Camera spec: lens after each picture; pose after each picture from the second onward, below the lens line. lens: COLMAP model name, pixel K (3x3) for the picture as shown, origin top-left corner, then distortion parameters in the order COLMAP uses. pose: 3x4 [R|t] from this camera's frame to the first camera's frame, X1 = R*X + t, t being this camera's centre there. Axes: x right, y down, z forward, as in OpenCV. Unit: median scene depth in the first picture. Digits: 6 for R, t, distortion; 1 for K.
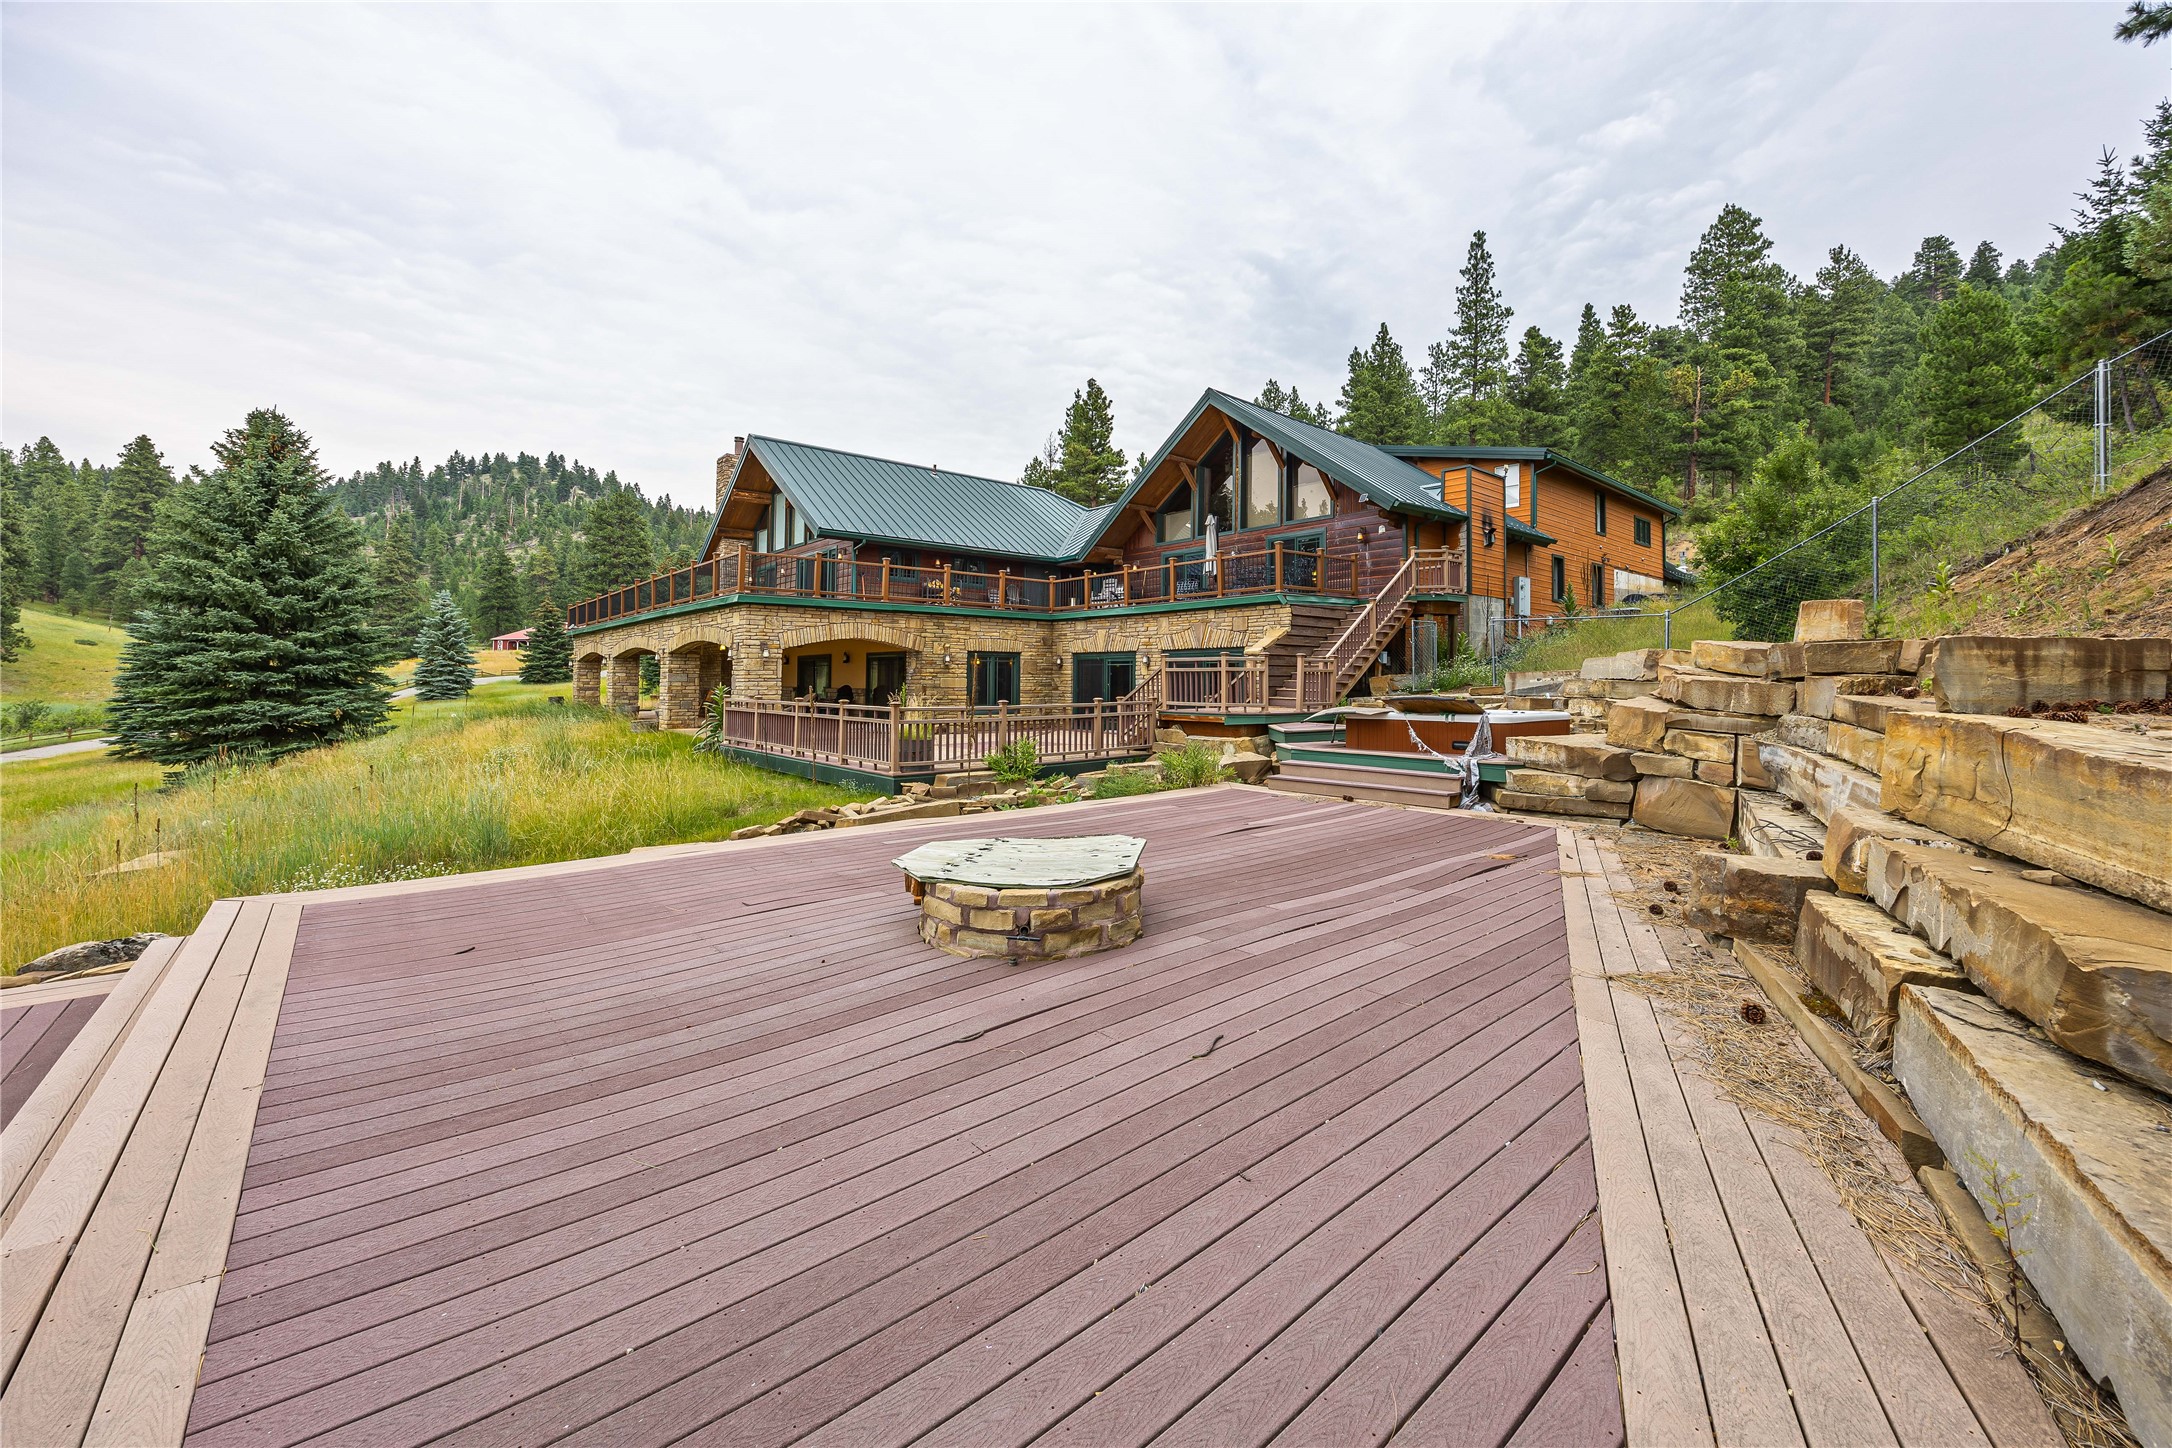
lens RADIAL K [[840.4, 0, 1080.1], [0, 840.4, 654.8], [0, 0, 1]] dist [-0.000059, -0.001024]
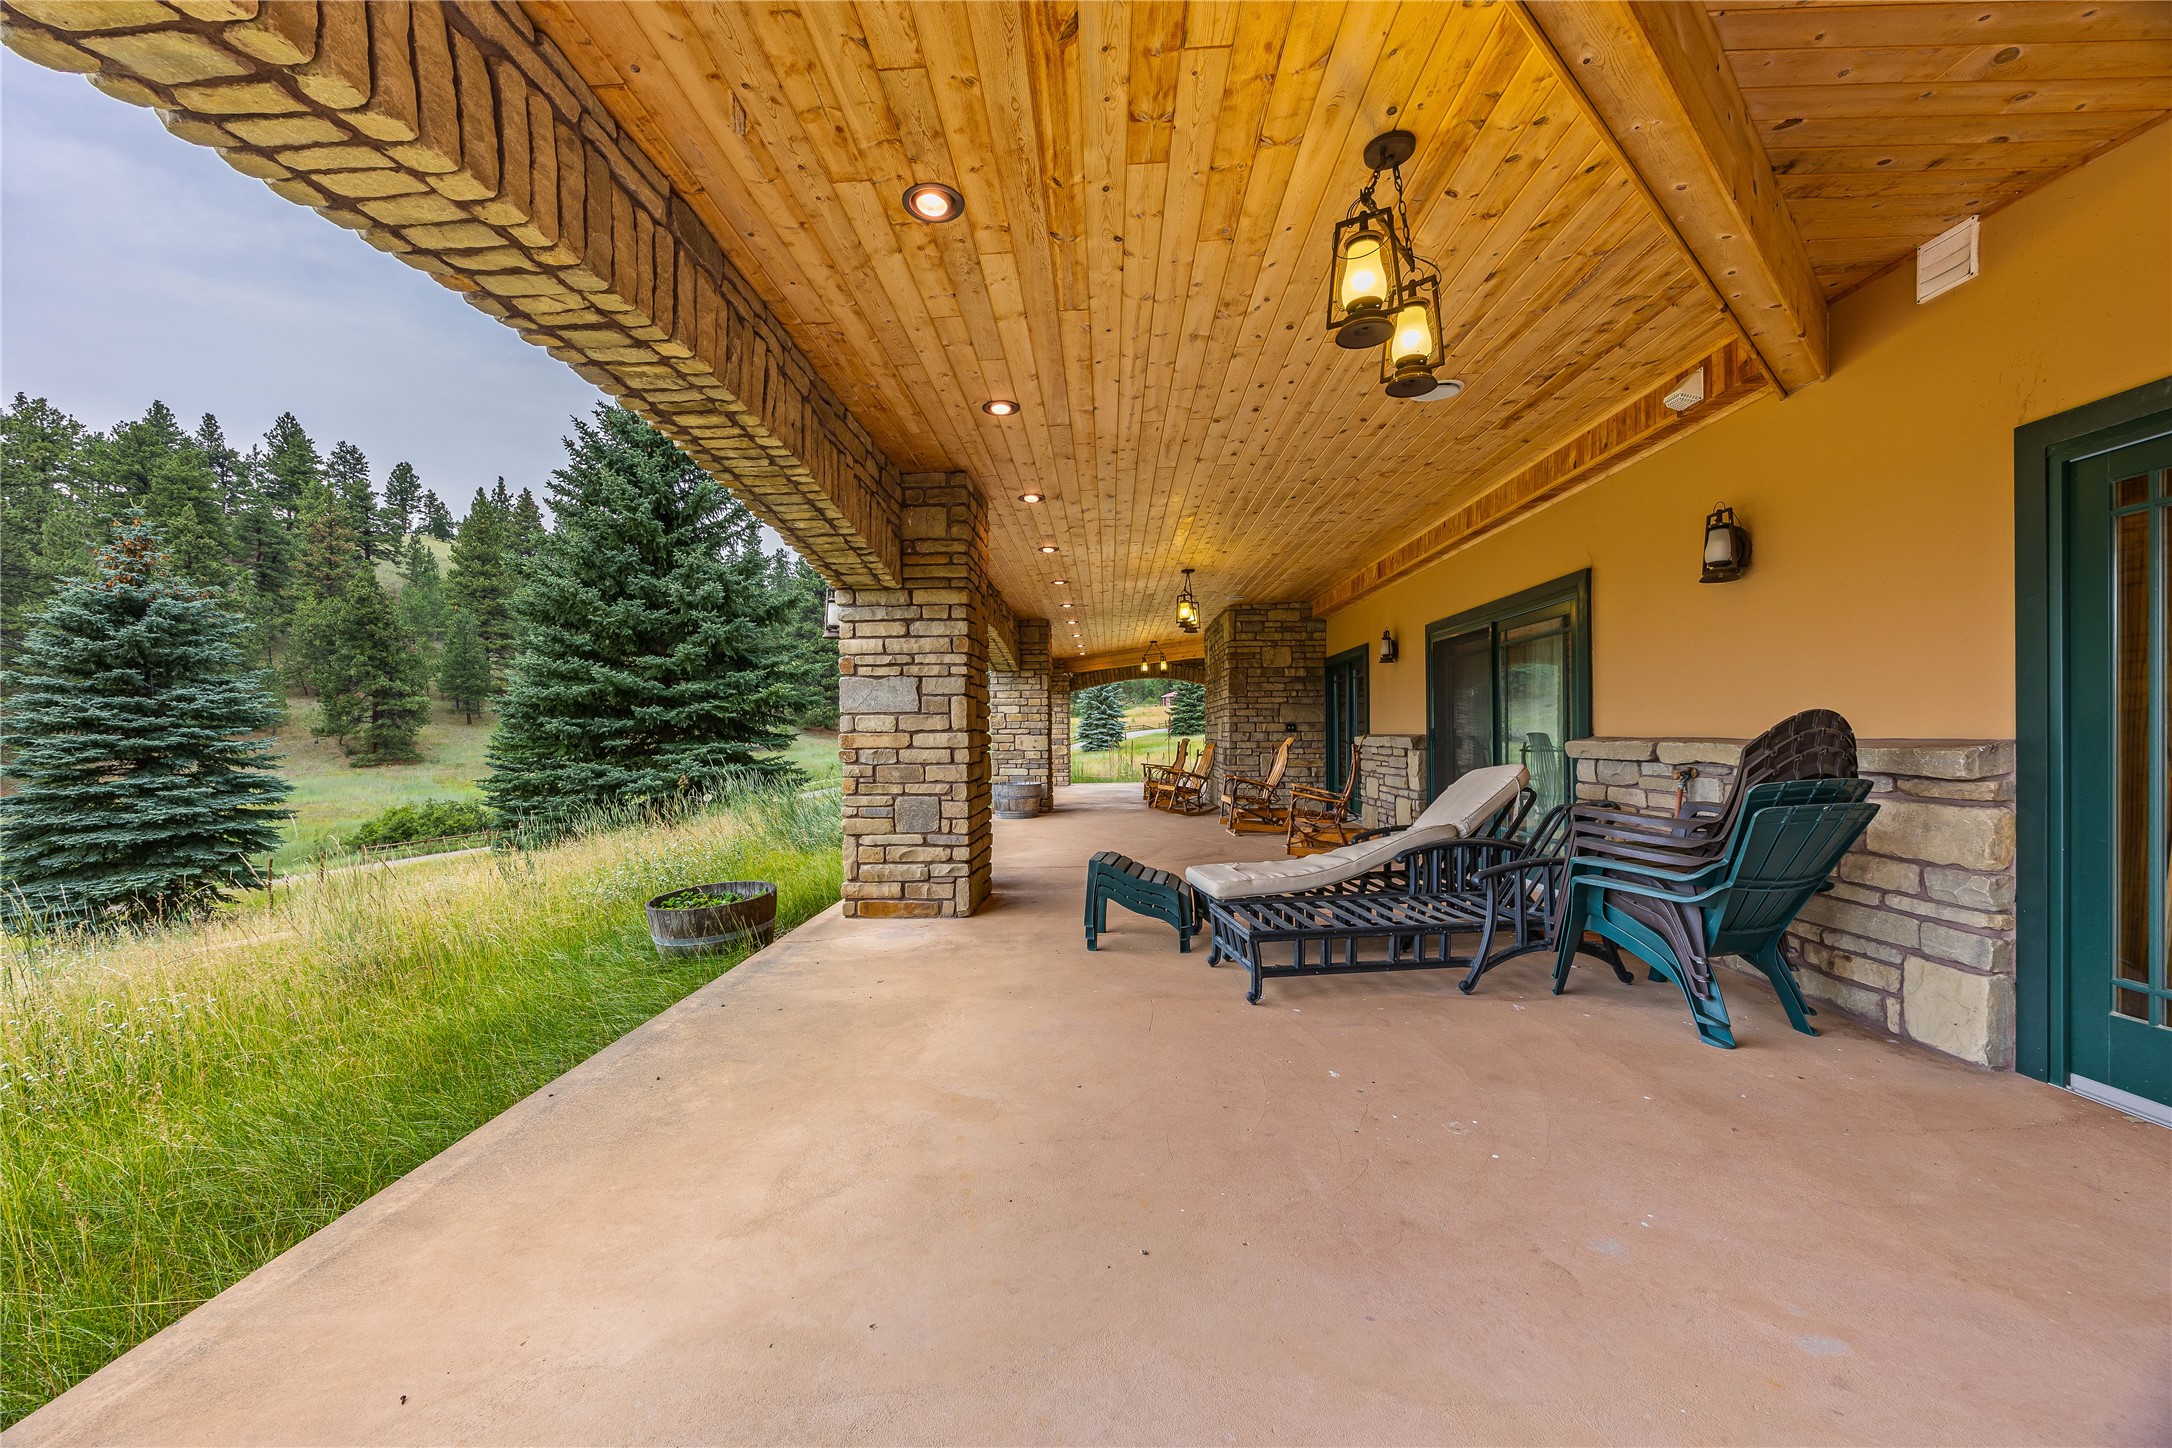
lens RADIAL K [[840.4, 0, 1085.9], [0, 840.4, 727.3], [0, 0, 1]] dist [-0.000059, -0.001024]
pose [[0.741126, -0.014116, -0.671217, -0.213135], [0.031330, 0.999417, 0.013576, 0.025834], [0.670634, -0.031090, 0.741137, 0.652754]]
